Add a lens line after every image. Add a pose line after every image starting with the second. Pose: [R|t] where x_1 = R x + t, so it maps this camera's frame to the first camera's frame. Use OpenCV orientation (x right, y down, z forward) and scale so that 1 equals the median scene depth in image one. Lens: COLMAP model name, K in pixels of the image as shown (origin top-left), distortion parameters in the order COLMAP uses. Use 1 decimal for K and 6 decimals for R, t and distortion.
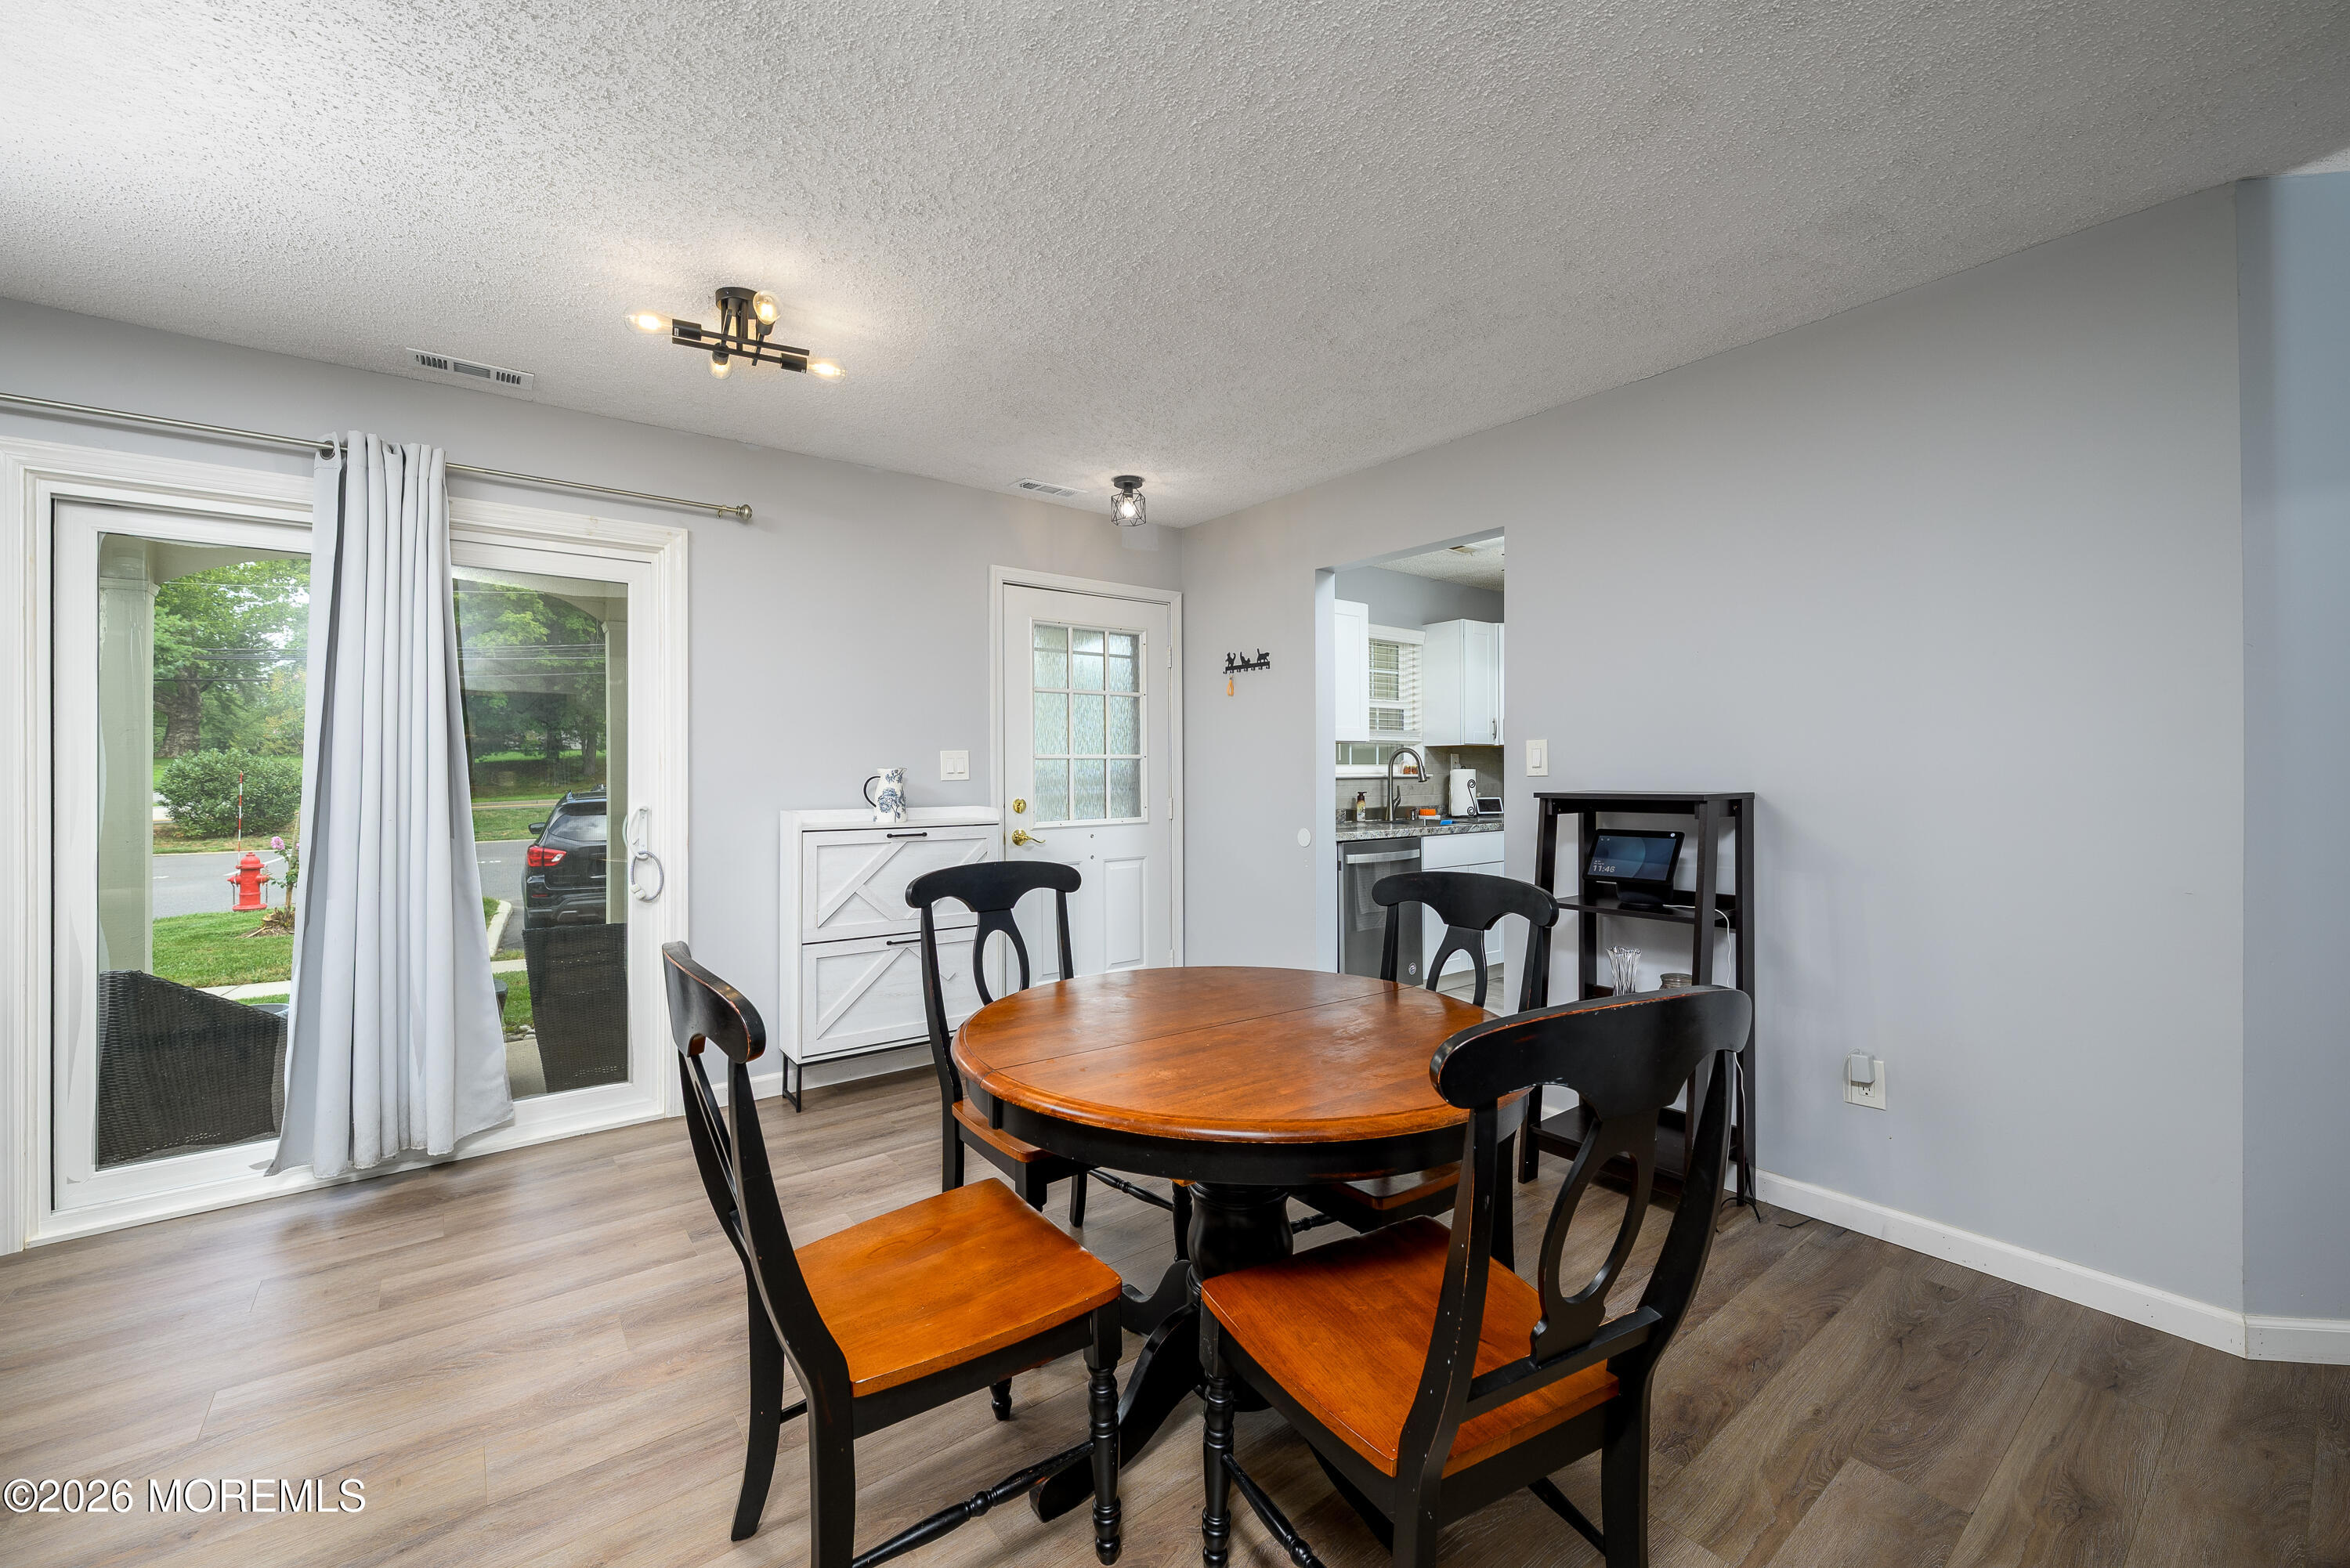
lens RADIAL K [[932.5, 0, 1181.1], [0, 932.5, 762.9], [0, 0, 1]] dist [0.000664, 0.000002]
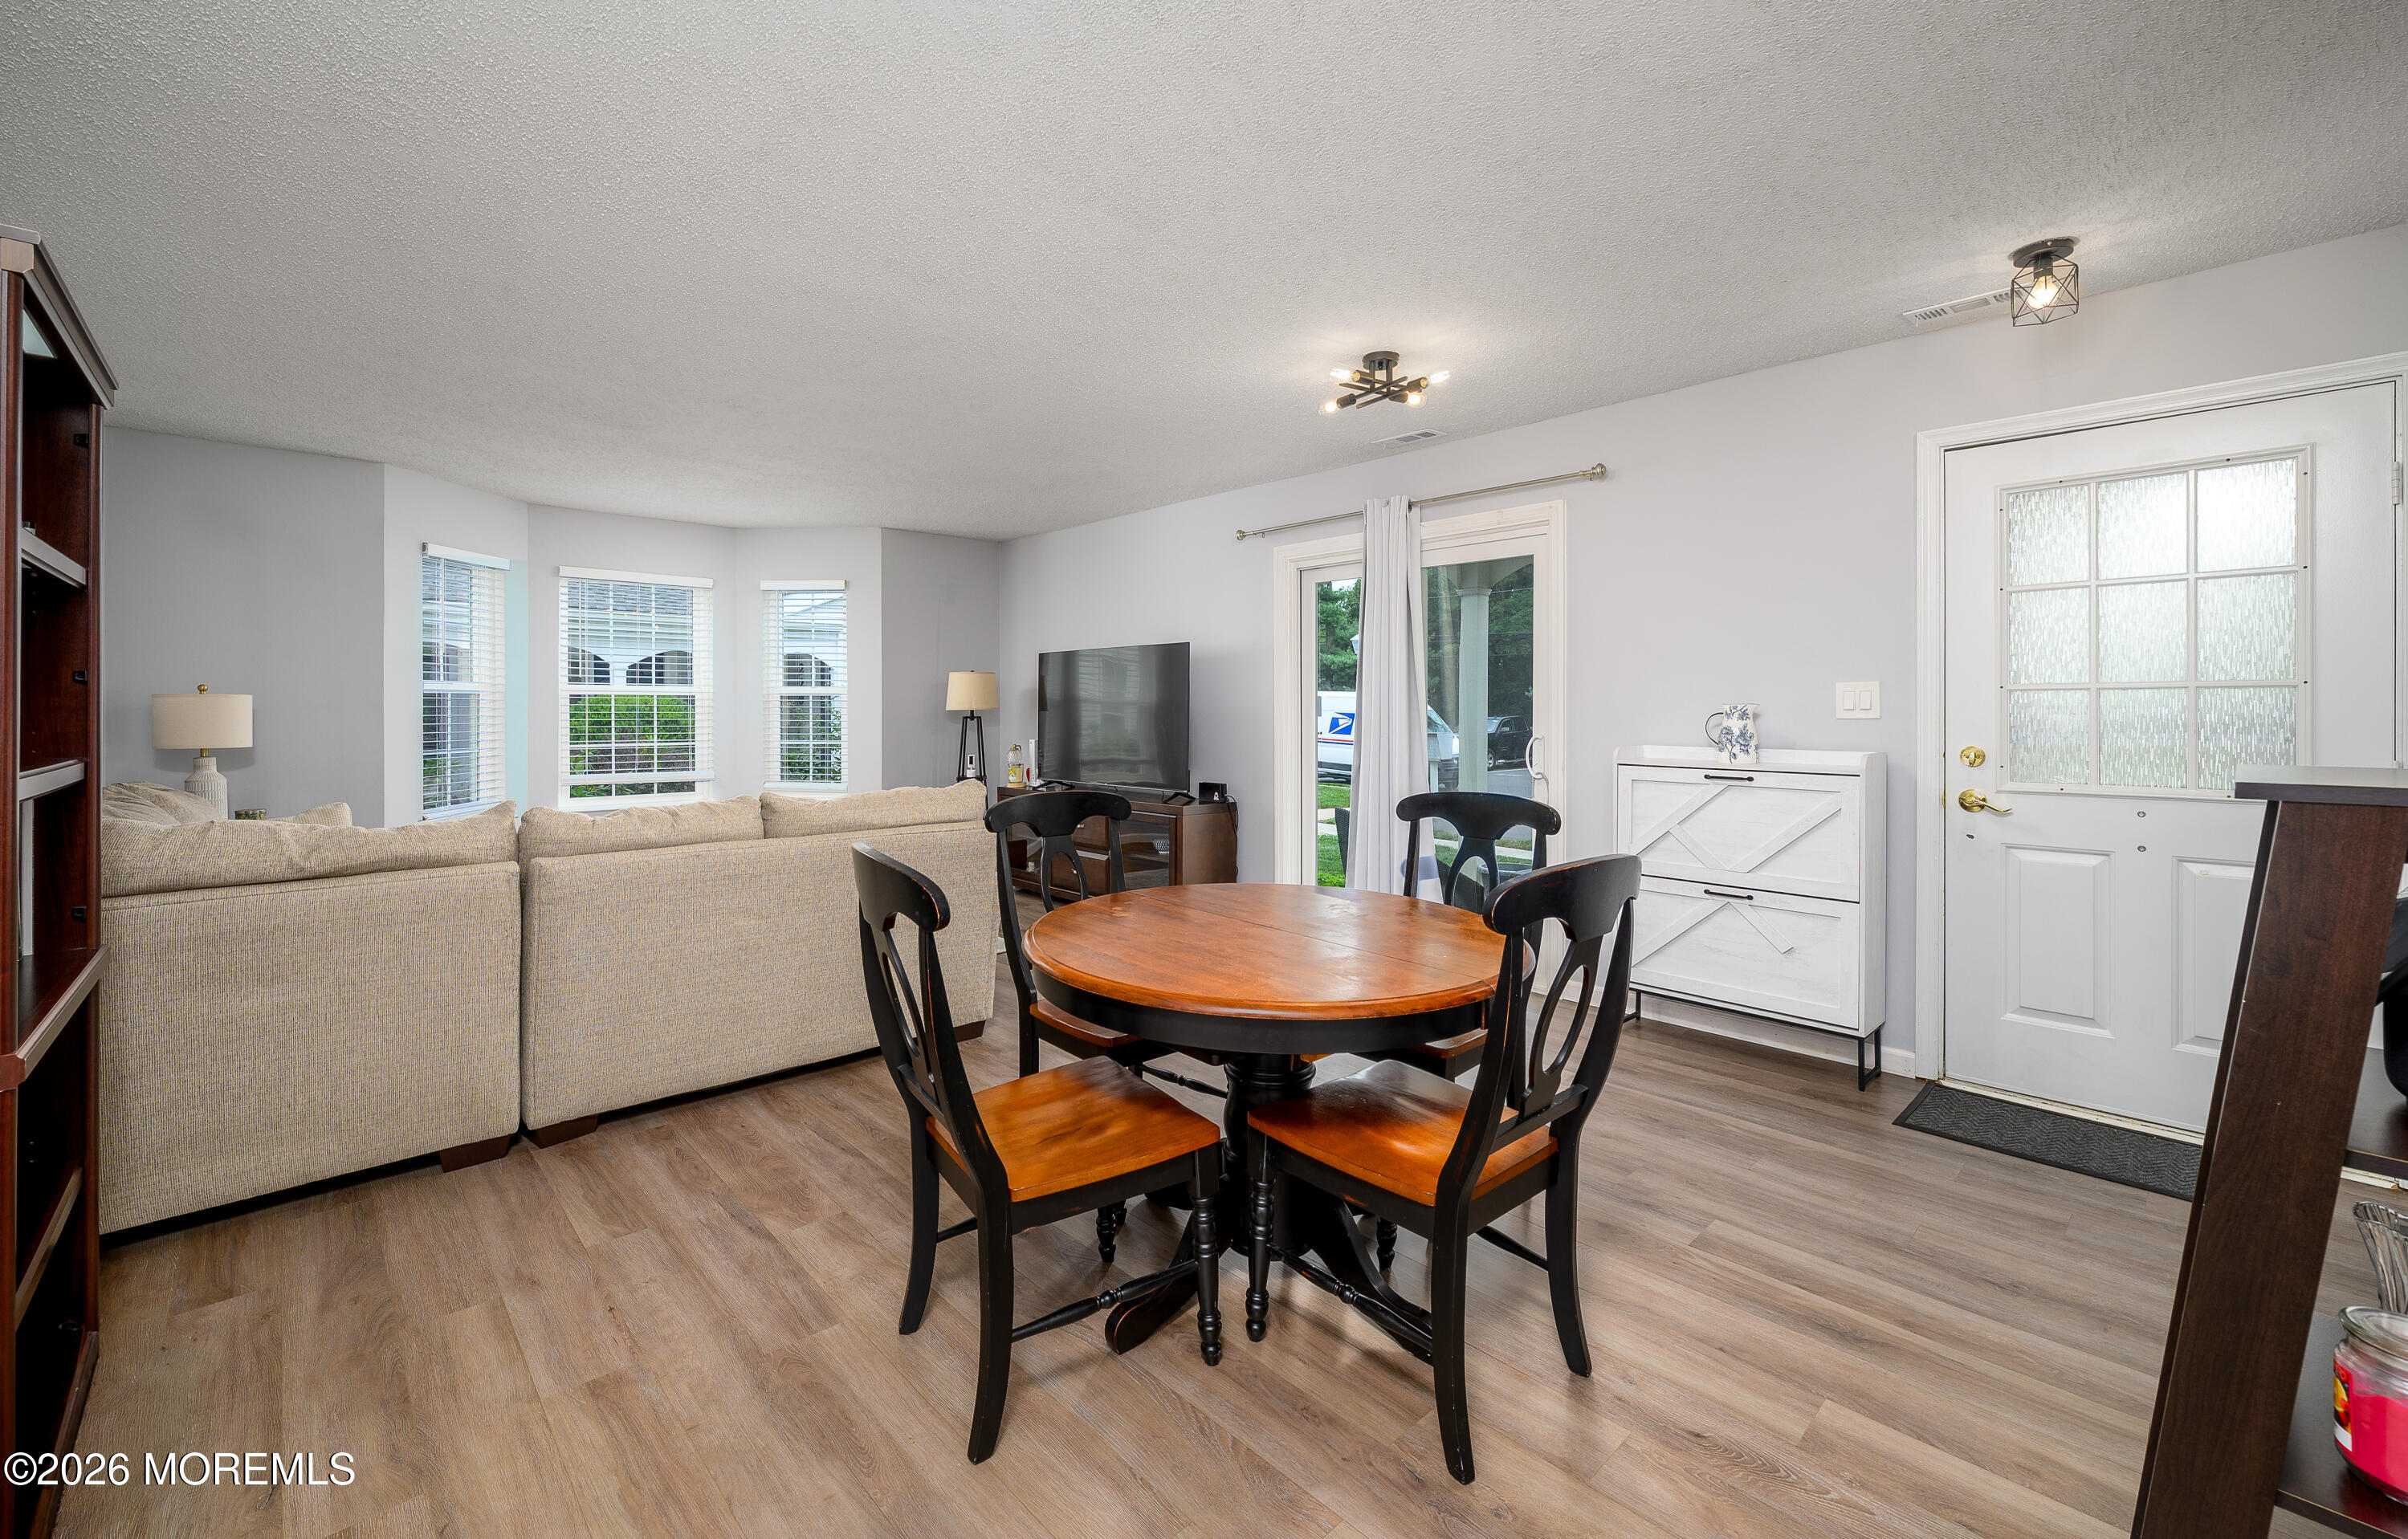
lens RADIAL K [[993.8, 0, 1174.1], [0, 993.8, 708.0], [0, 0, 1]] dist [0.002312, 0.000278]
pose [[0.075196, 0.003758, -0.997162, 0.653366], [0.008110, 0.999958, 0.004380, 0.001218], [0.997136, -0.008417, 0.075163, 0.406215]]
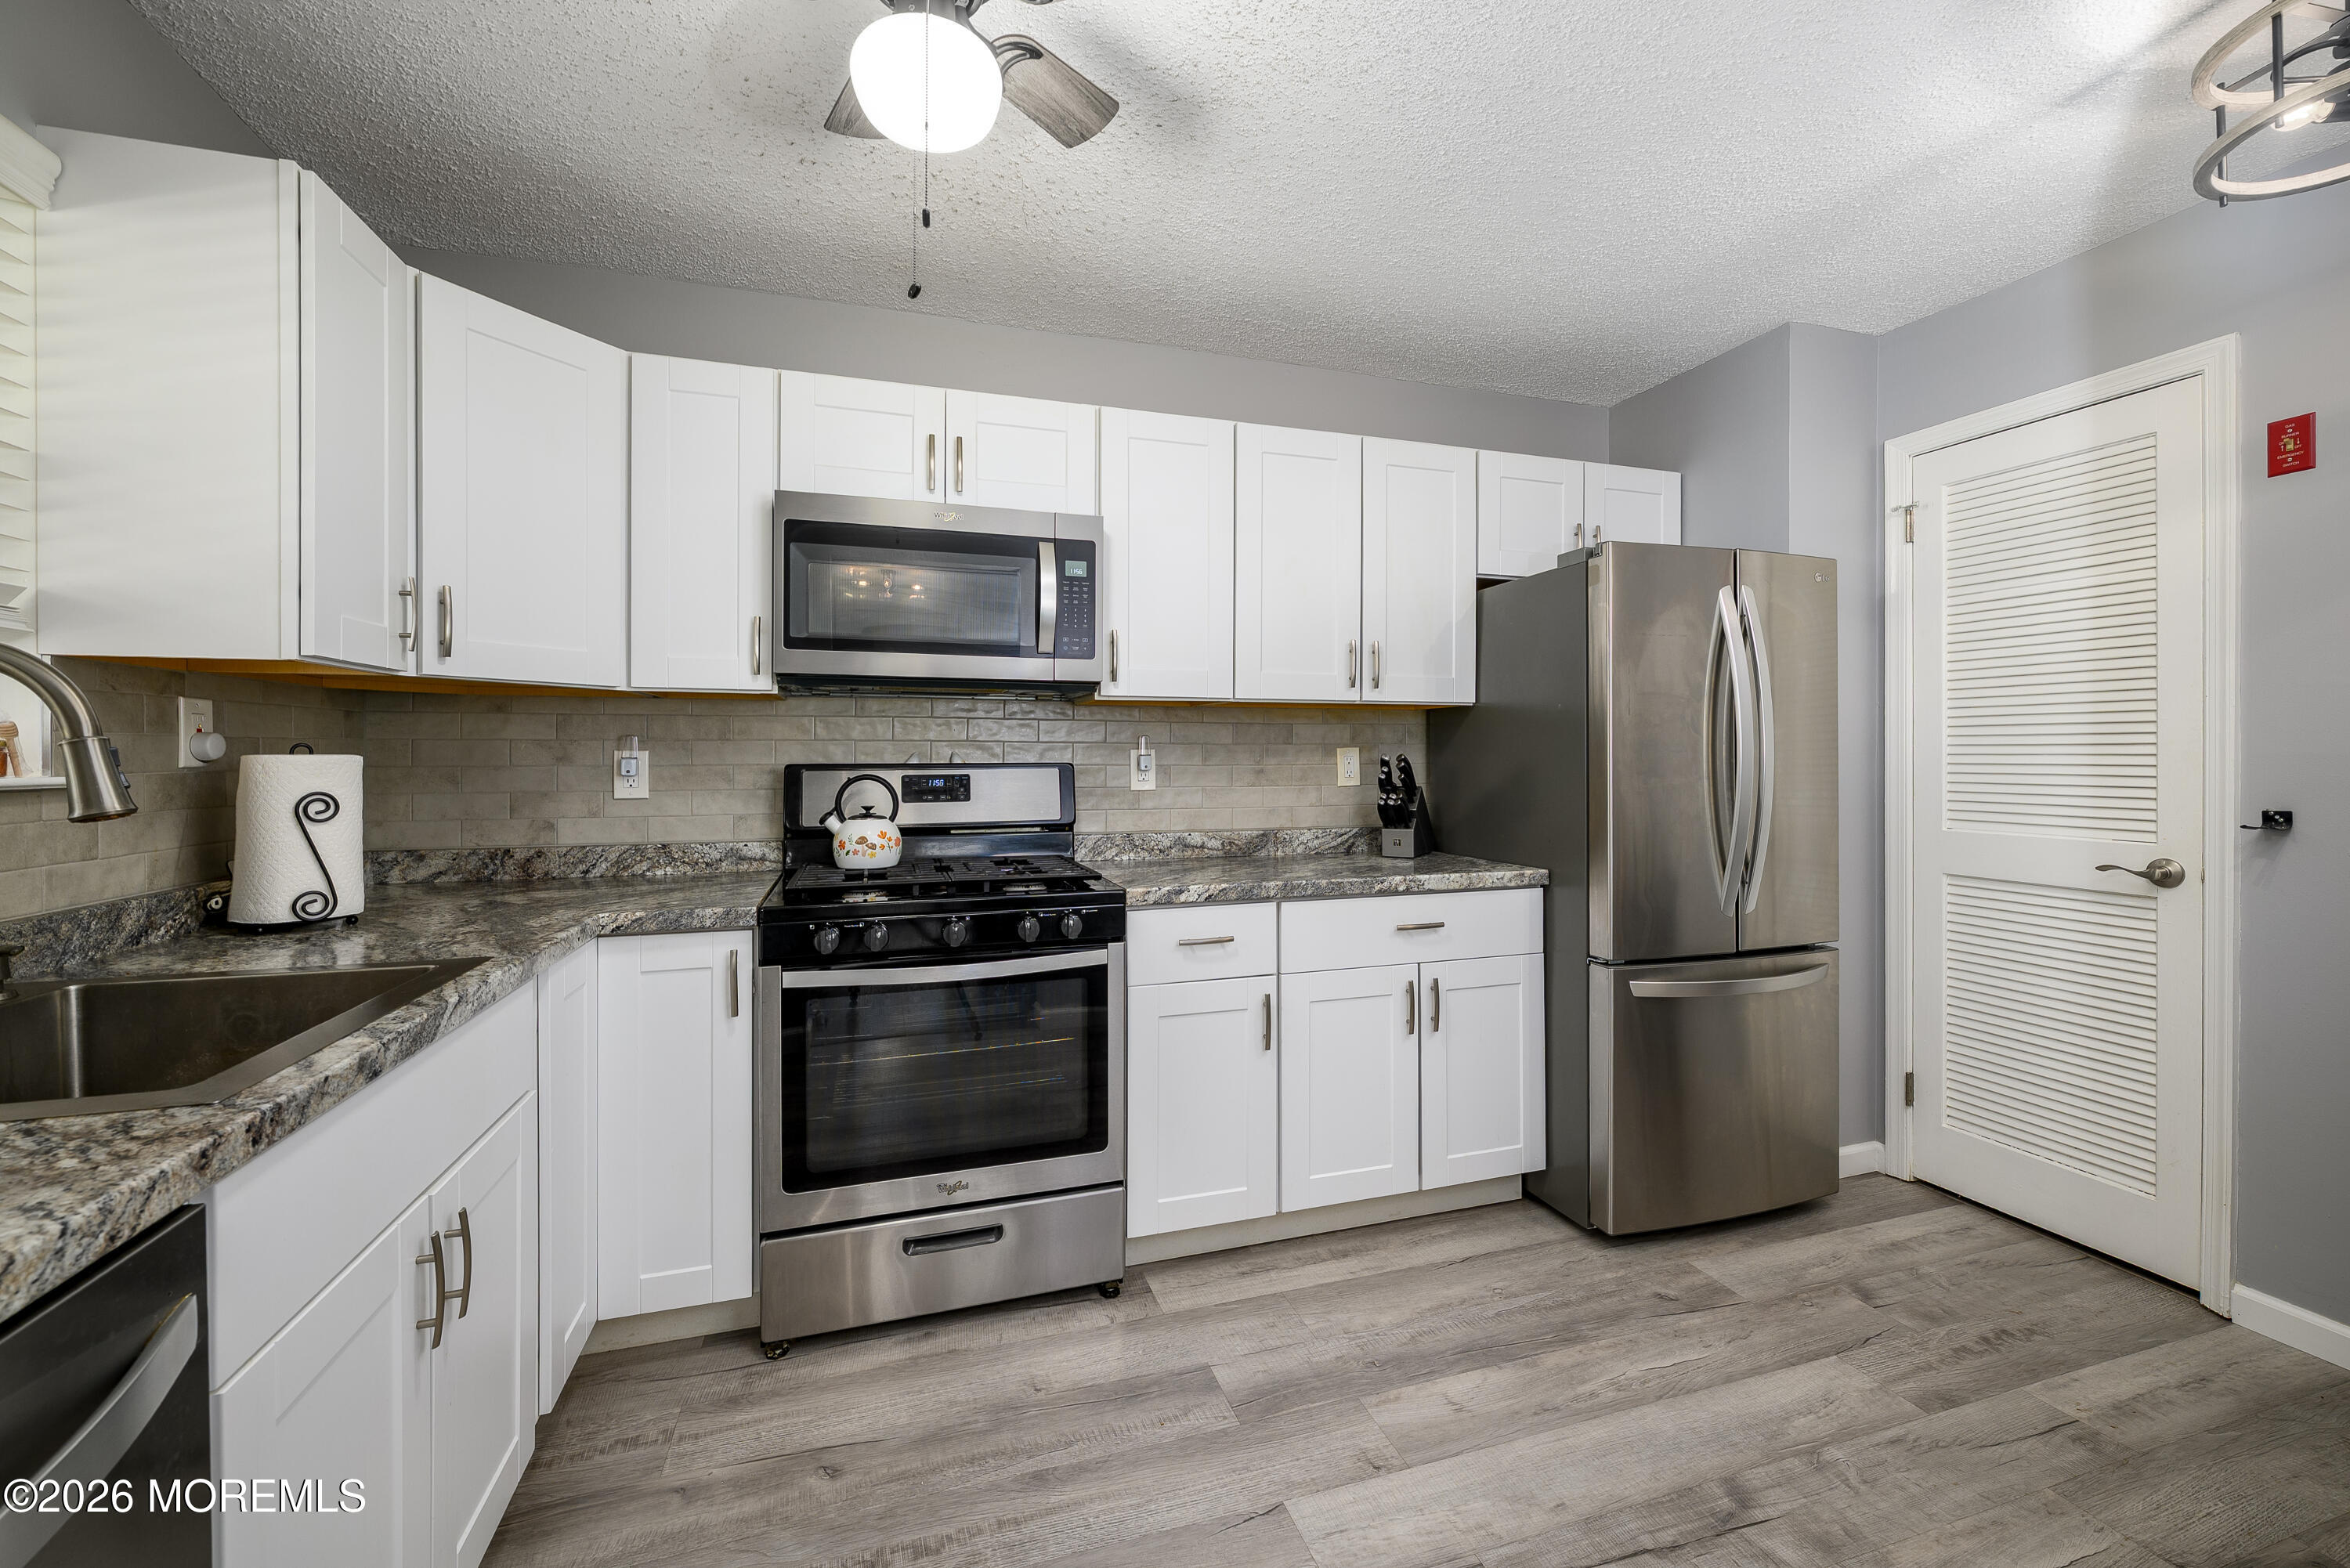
lens RADIAL K [[943.4, 0, 1179.6], [0, 943.4, 756.4], [0, 0, 1]] dist [-0.000337, -0.000020]
pose [[0.341155, 0.001031, 0.940007, 0.238254], [-0.008160, 0.999965, 0.001864, 0.008162], [-0.939972, -0.008306, 0.341151, 1.135128]]
